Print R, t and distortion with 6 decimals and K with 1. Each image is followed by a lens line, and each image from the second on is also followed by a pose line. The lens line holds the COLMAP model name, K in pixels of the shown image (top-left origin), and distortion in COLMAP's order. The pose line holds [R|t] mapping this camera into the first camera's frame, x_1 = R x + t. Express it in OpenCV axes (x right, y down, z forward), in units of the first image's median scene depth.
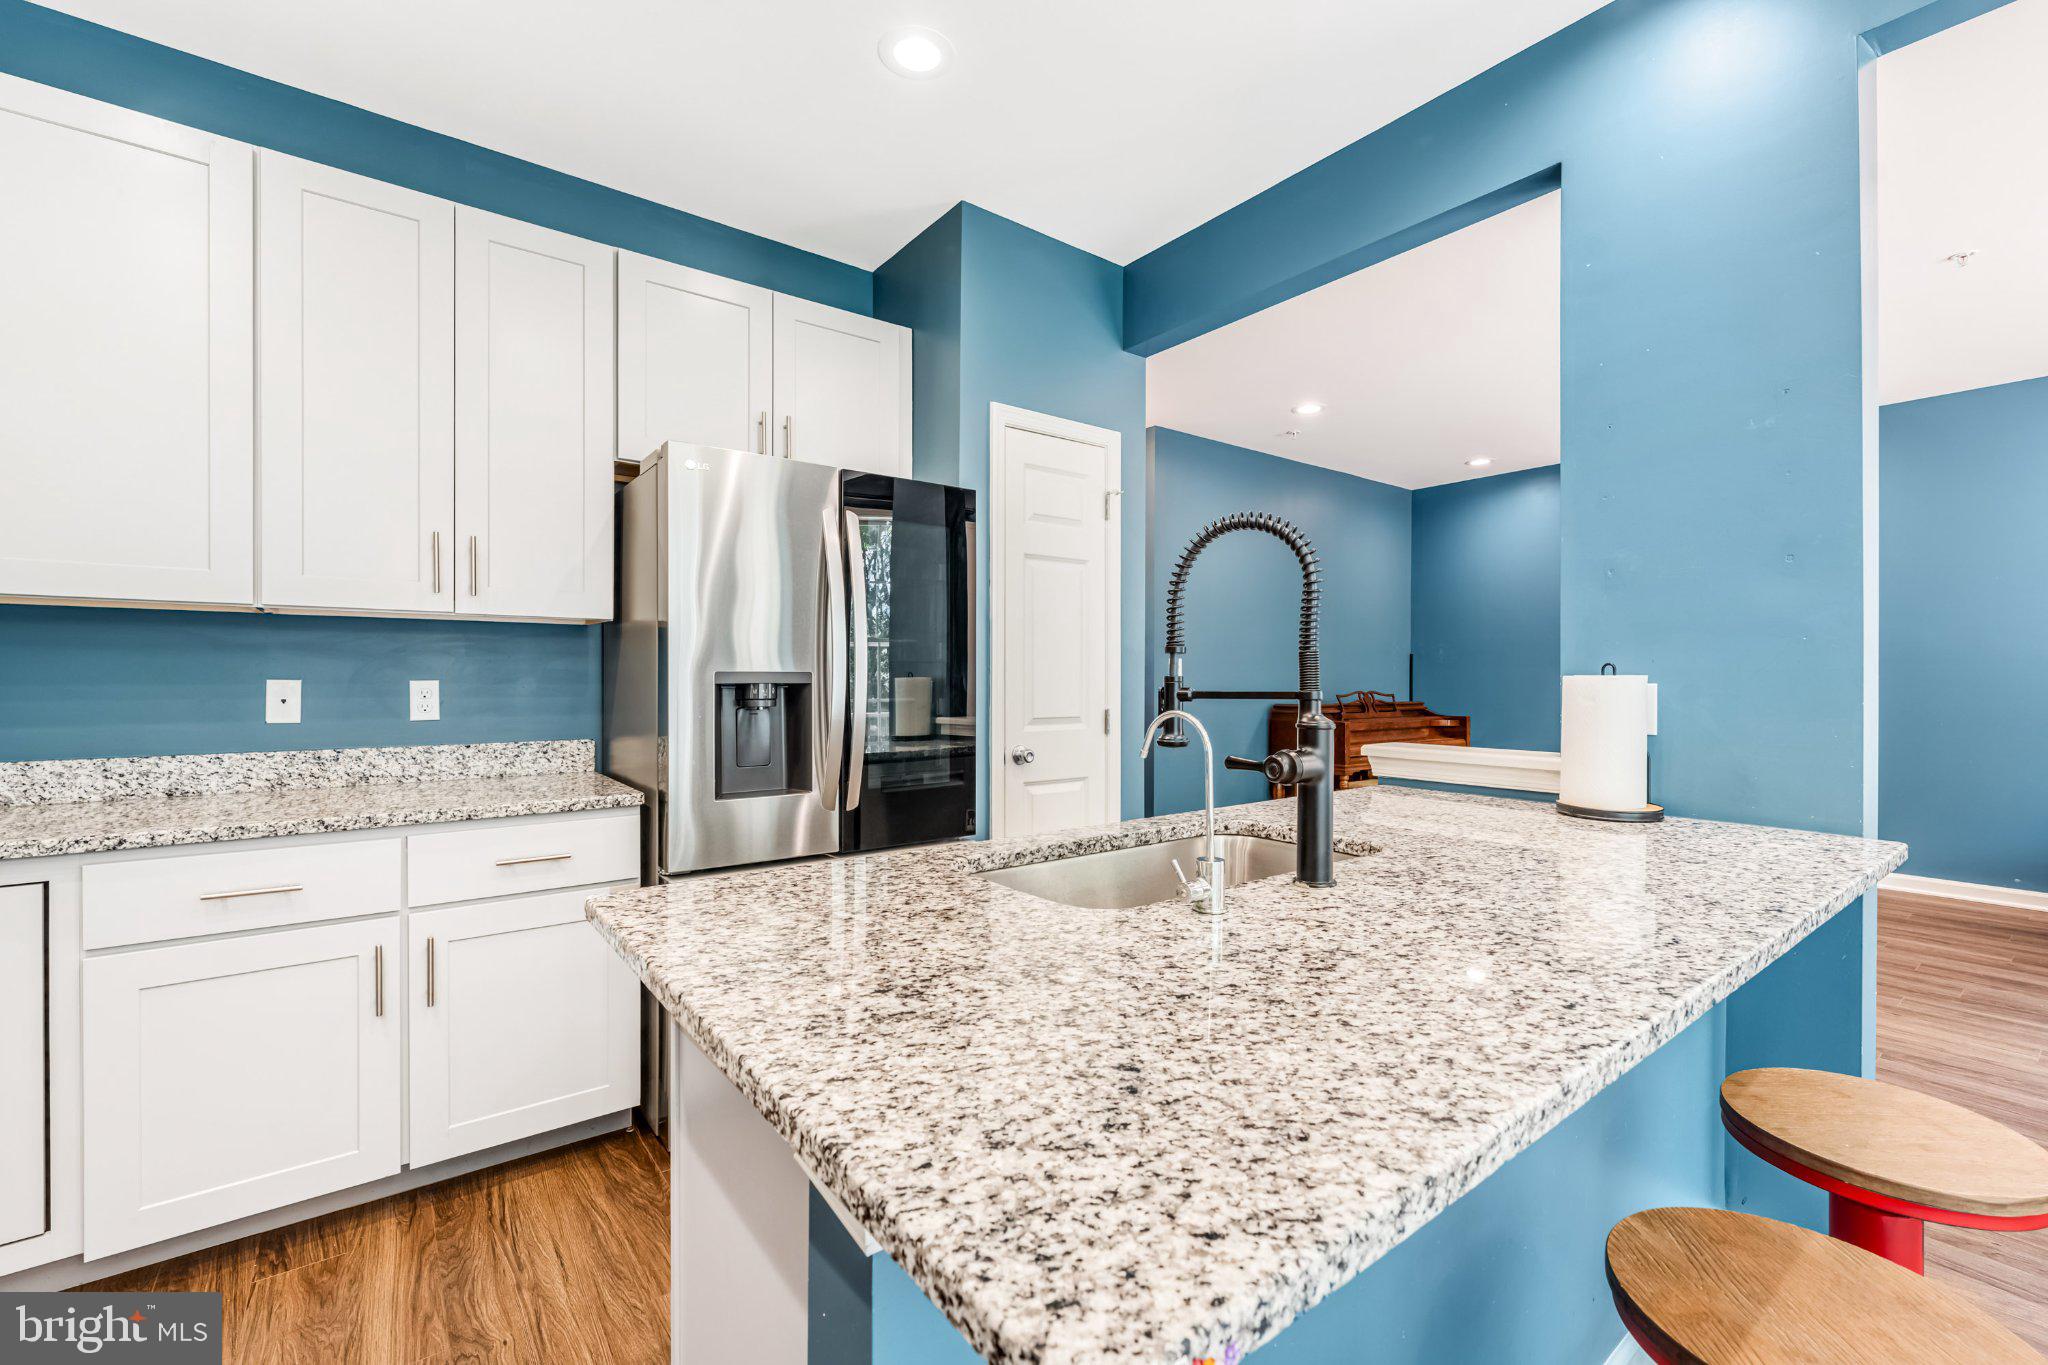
lens RADIAL K [[865.7, 0, 1017.0], [0, 865.7, 678.3], [0, 0, 1]] dist [-0.001569, 0.002005]
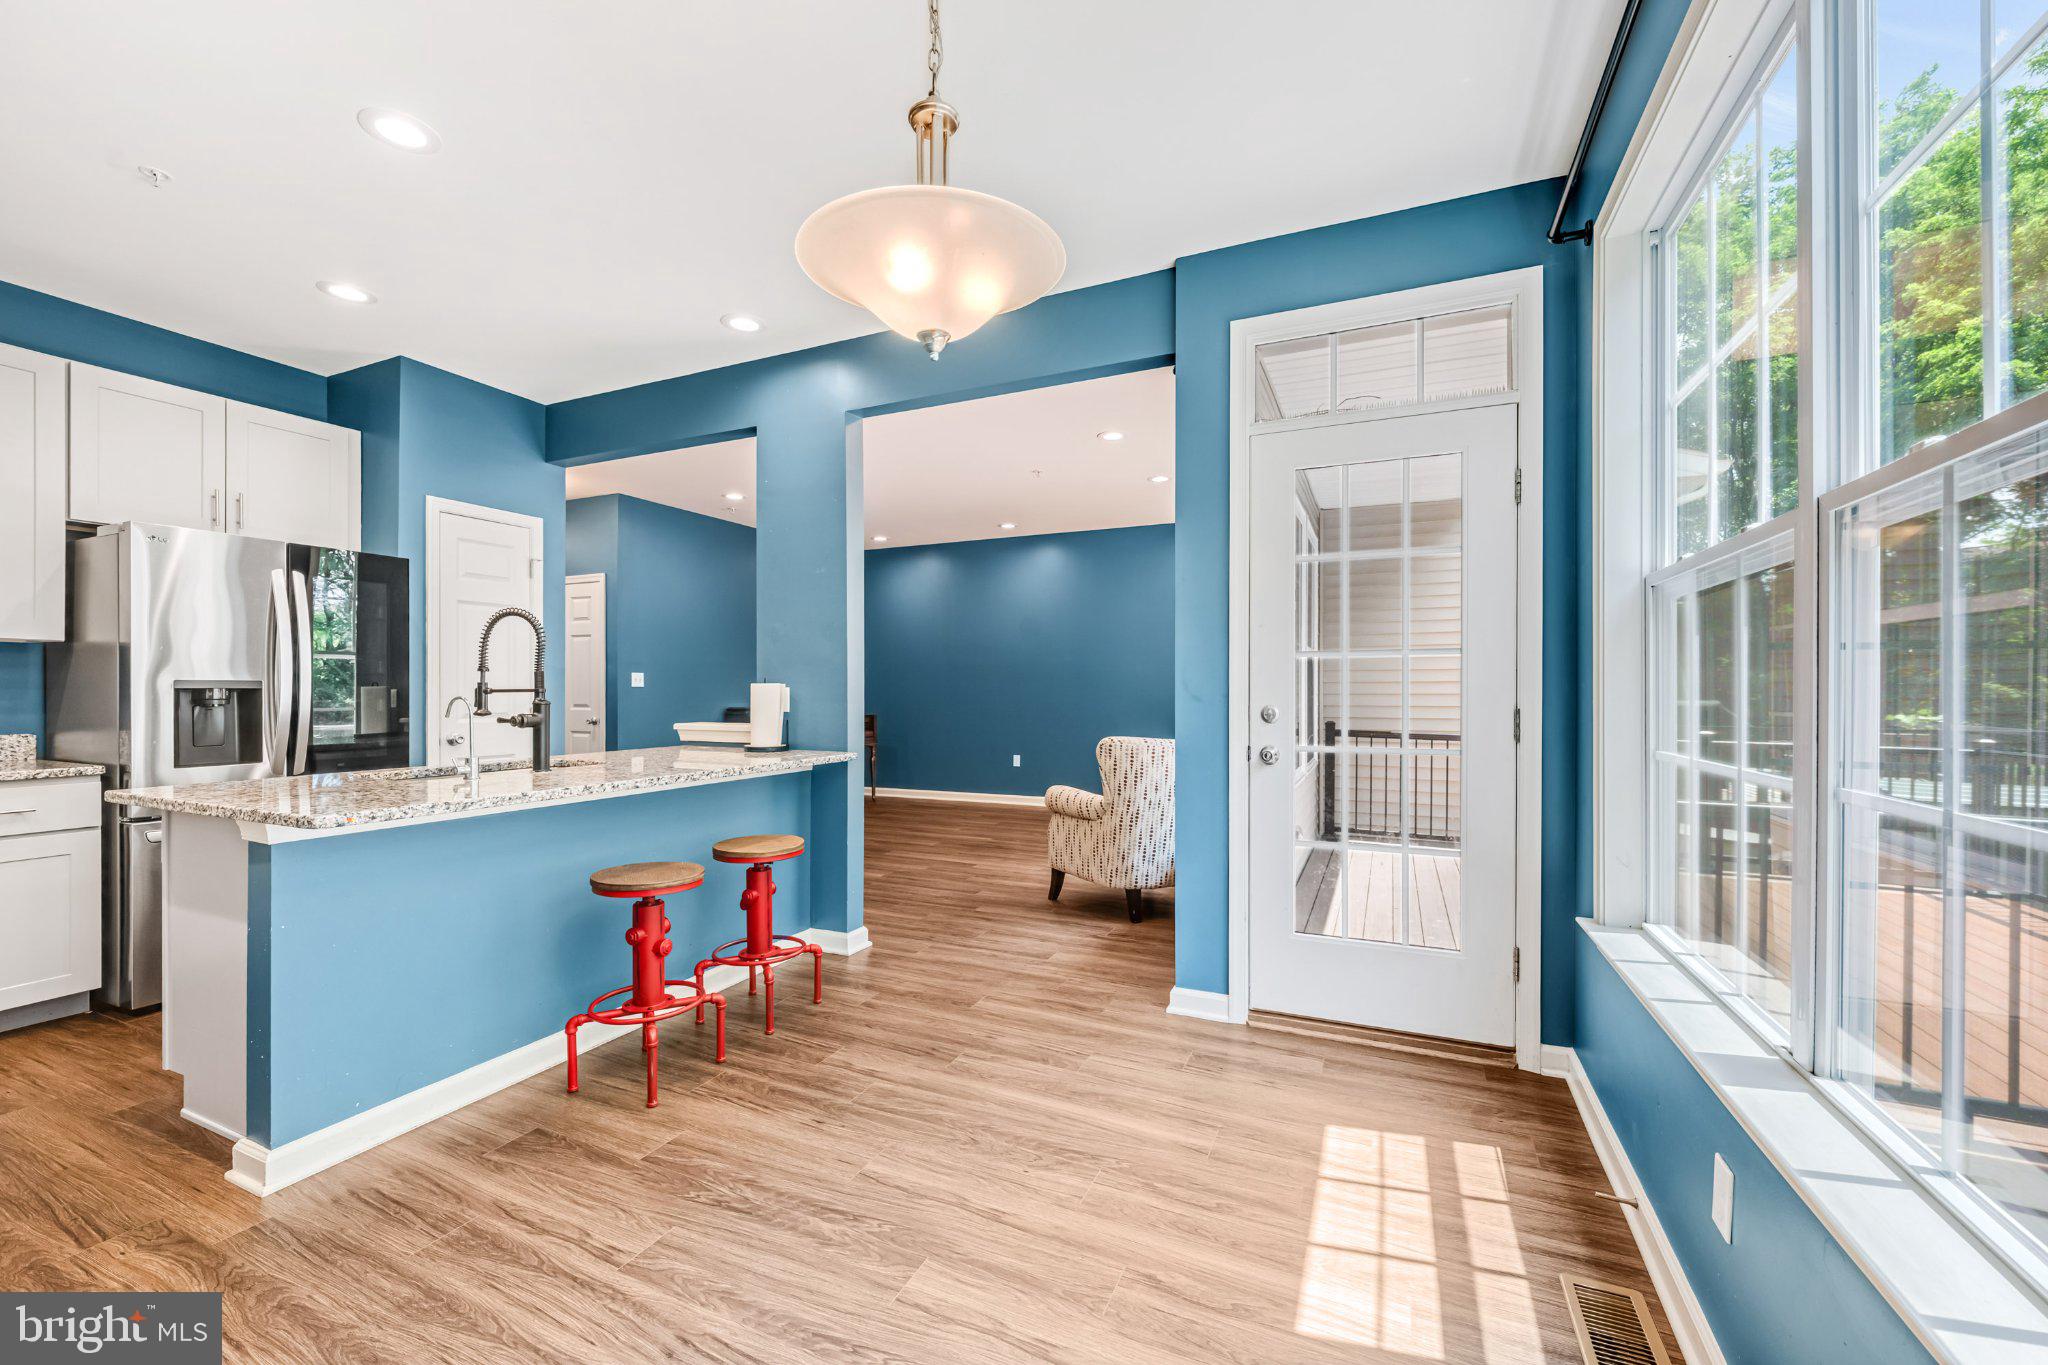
lens RADIAL K [[841.6, 0, 1024.4], [0, 841.6, 689.3], [0, 0, 1]] dist [0.002698, 0.000941]
pose [[0.883526, -0.000643, 0.468381, 0.221775], [0.002335, 0.999993, -0.003030, 0.014024], [-0.468376, 0.003771, 0.883521, -0.823837]]
